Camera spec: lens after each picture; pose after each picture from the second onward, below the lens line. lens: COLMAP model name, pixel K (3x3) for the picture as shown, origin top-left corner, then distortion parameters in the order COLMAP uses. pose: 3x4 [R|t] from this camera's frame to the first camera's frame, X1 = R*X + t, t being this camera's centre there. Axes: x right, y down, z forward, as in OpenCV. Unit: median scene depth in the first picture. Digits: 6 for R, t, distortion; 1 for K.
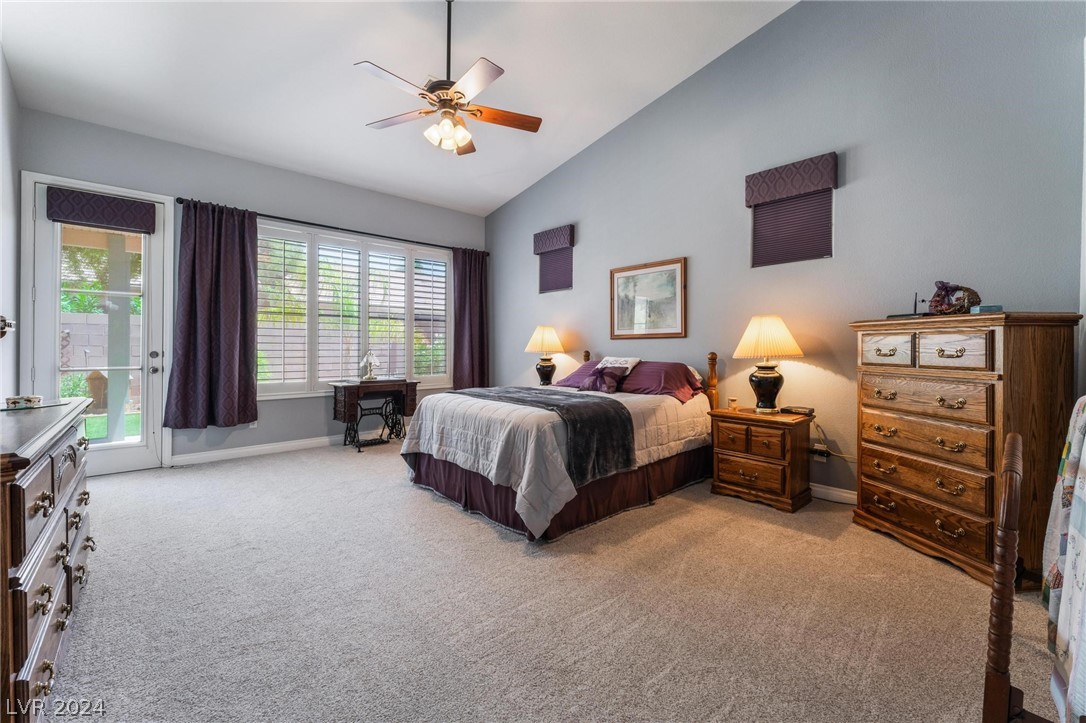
lens RADIAL K [[450.9, 0, 541.2], [0, 450.9, 350.0], [0, 0, 1]] dist [-0.001862, 0.000173]
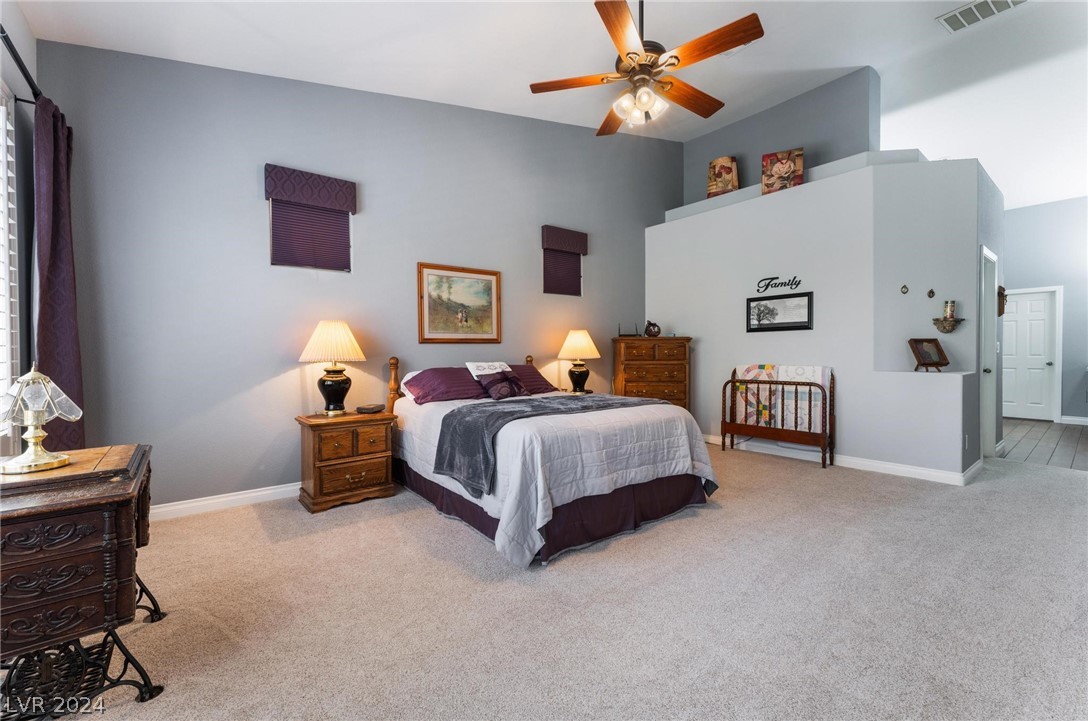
lens RADIAL K [[439.3, 0, 541.1], [0, 439.3, 361.0], [0, 0, 1]] dist [-0.001103, -0.000038]
pose [[0.086024, -0.028224, 0.995893, -0.690066], [0.006493, 0.999593, 0.027768, -0.011575], [-0.996272, 0.004078, 0.086173, 0.716581]]
